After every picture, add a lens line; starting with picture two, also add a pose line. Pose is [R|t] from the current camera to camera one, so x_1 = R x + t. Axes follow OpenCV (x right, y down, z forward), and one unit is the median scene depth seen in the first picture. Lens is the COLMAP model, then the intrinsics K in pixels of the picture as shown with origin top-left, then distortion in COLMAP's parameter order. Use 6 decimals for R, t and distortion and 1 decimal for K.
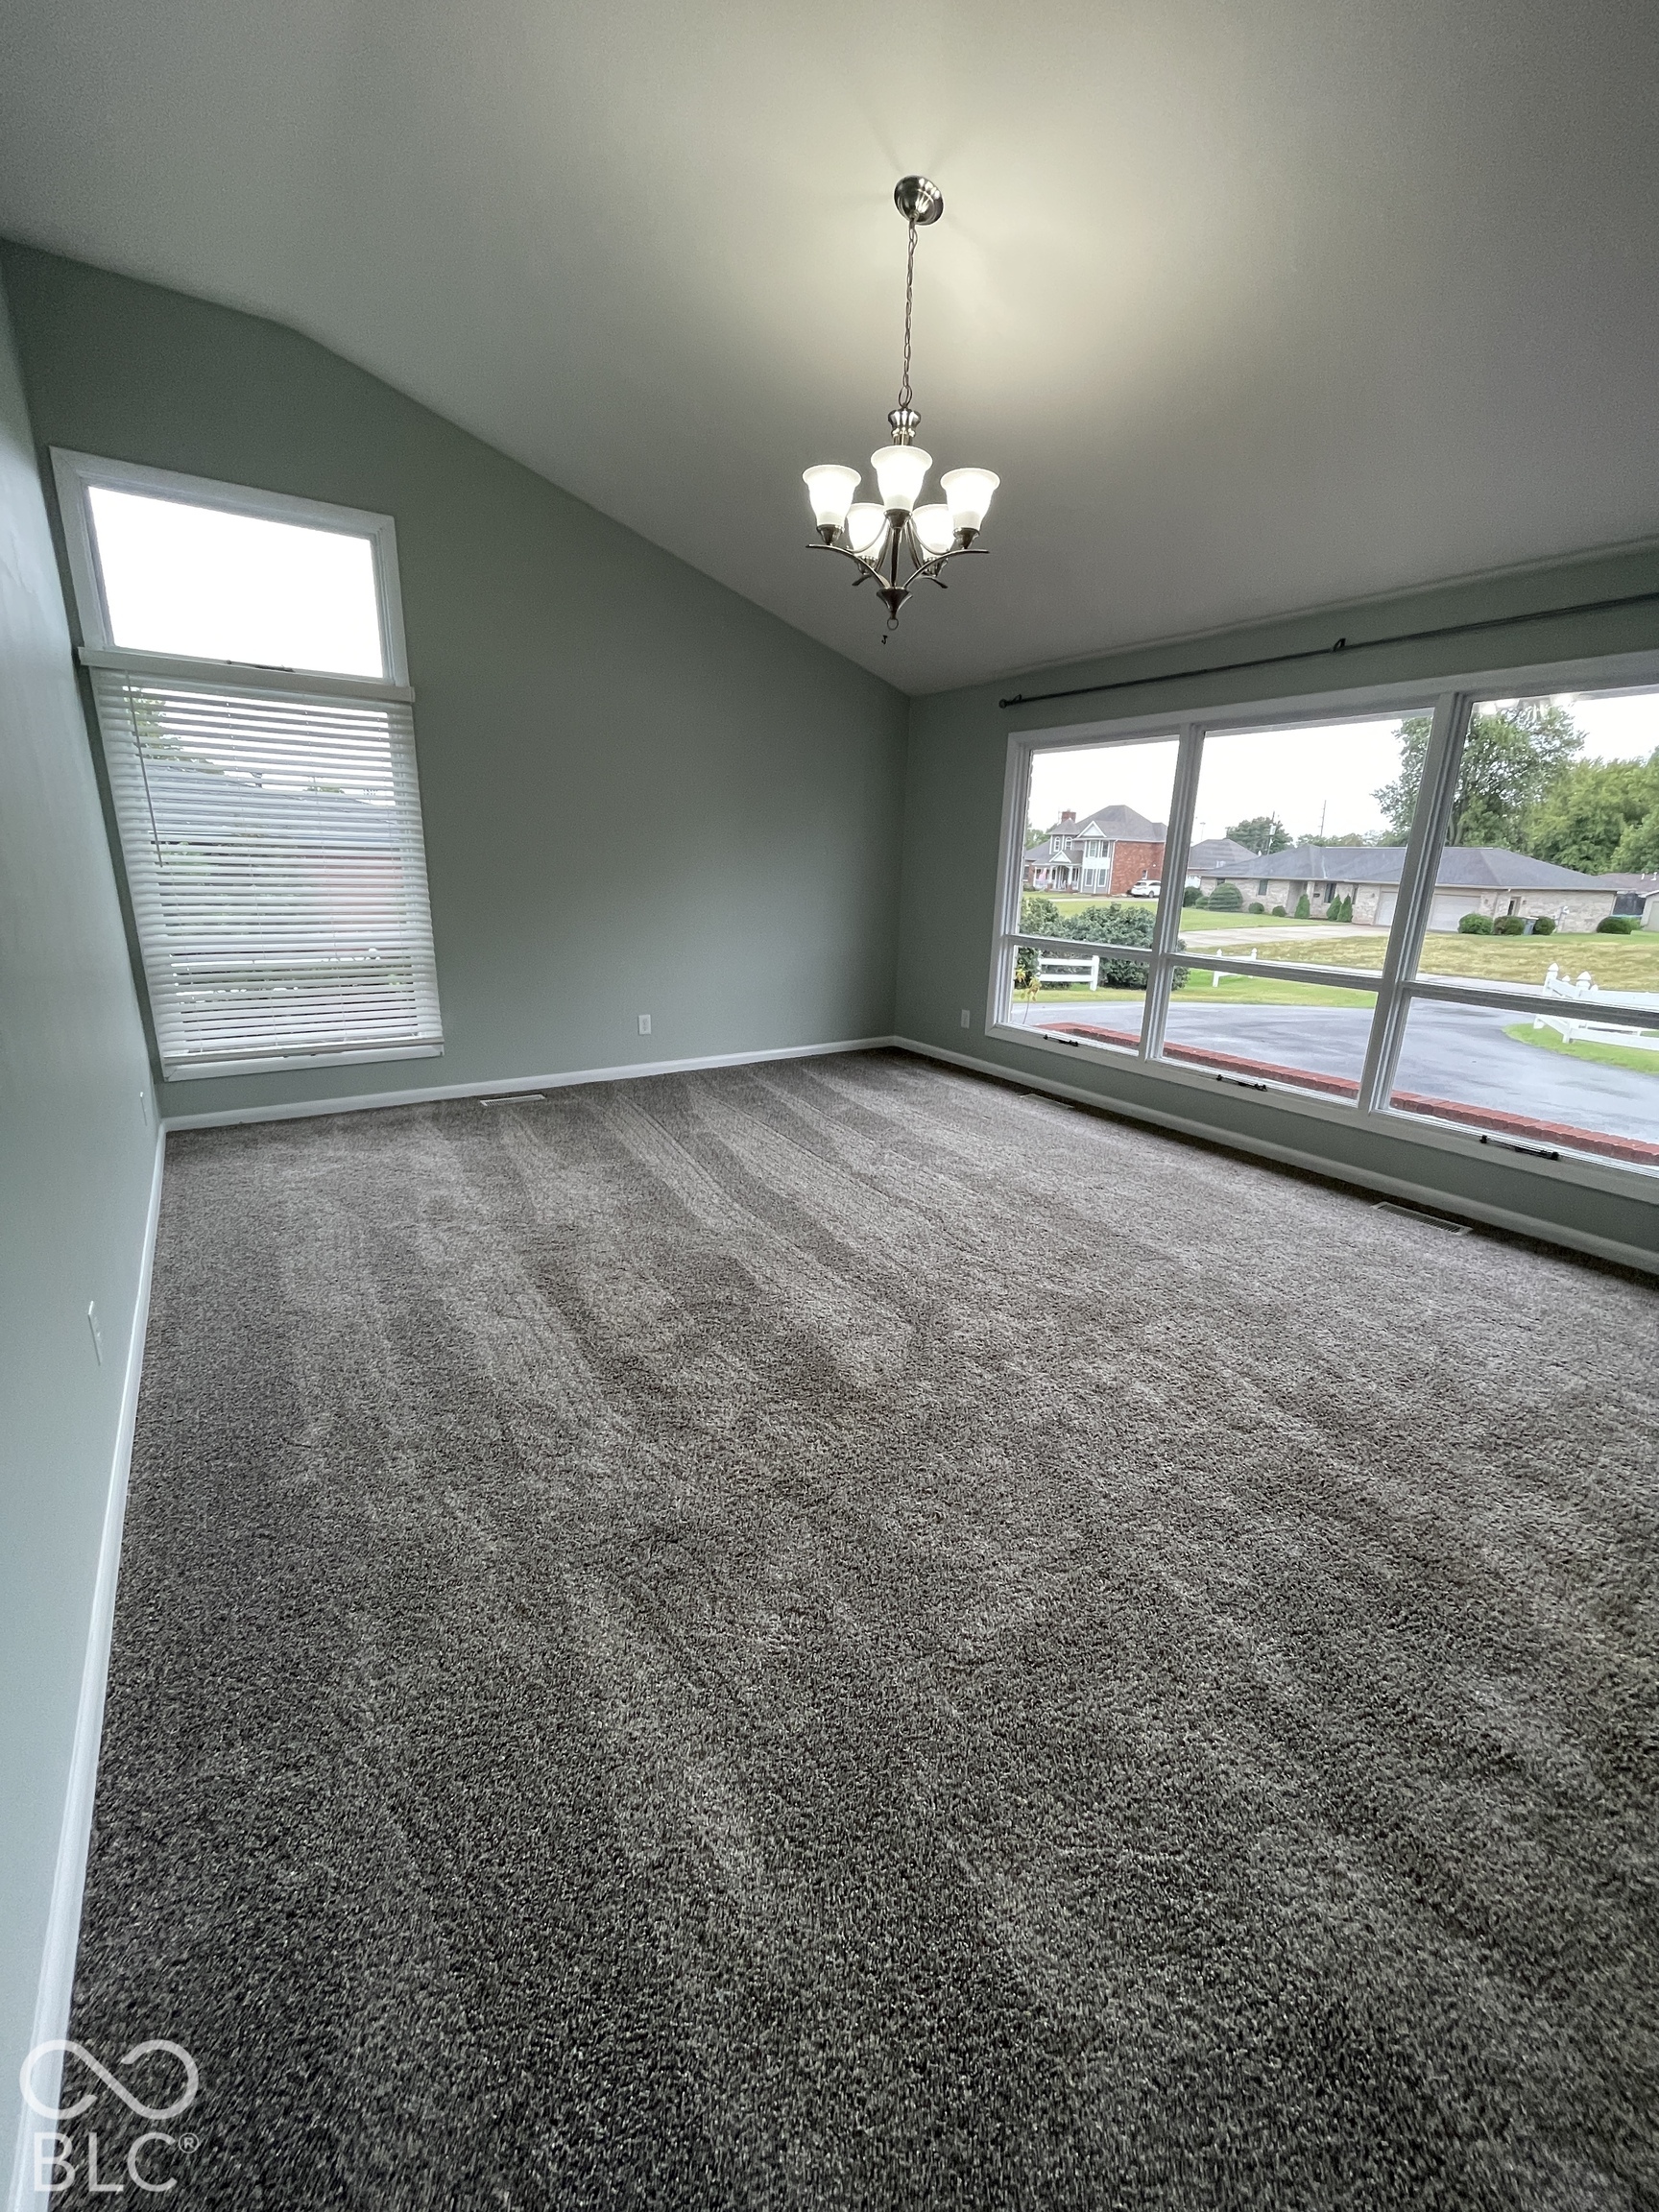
lens RADIAL K [[894.4, 0, 831.7], [0, 894.4, 1111.0], [0, 0, 1]] dist [-0.000188, -0.000915]
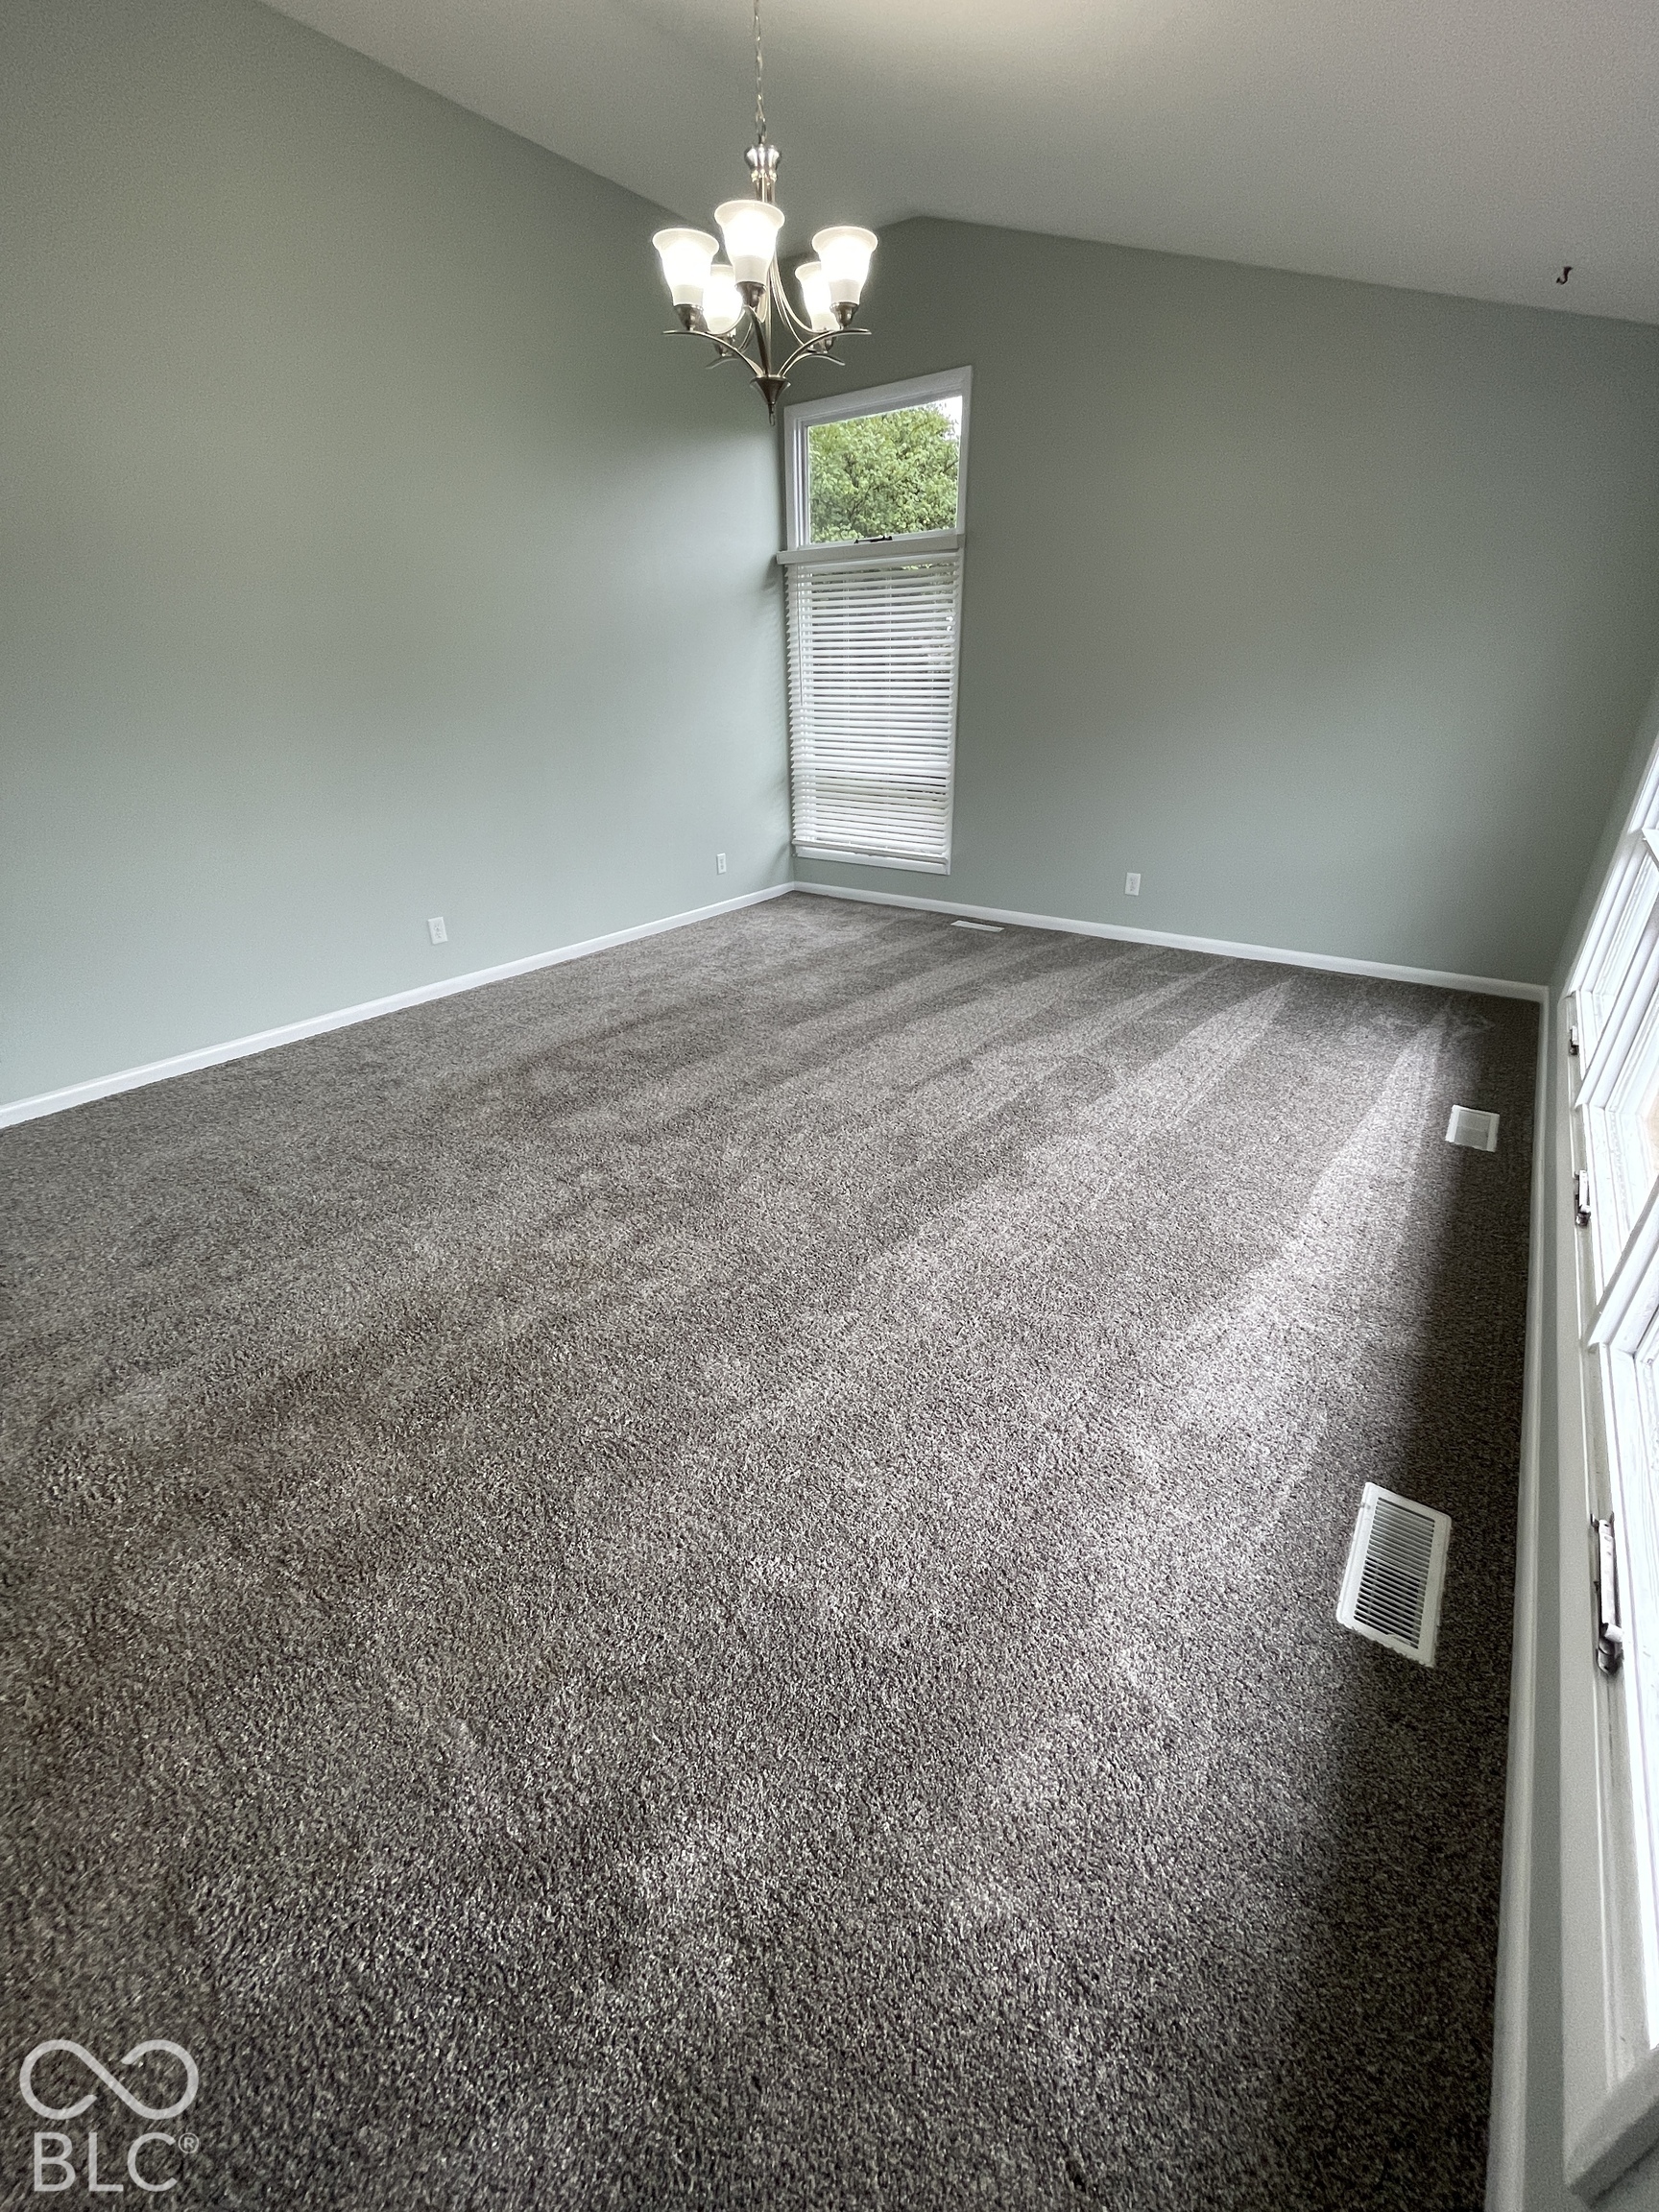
lens RADIAL K [[894.4, 0, 831.7], [0, 894.4, 1111.0], [0, 0, 1]] dist [-0.000188, -0.000915]
pose [[0.338964, 0.382665, -0.859459, 0.736119], [-0.241202, 0.918355, 0.313760, -0.126056], [0.909354, 0.100950, 0.403589, 0.492731]]
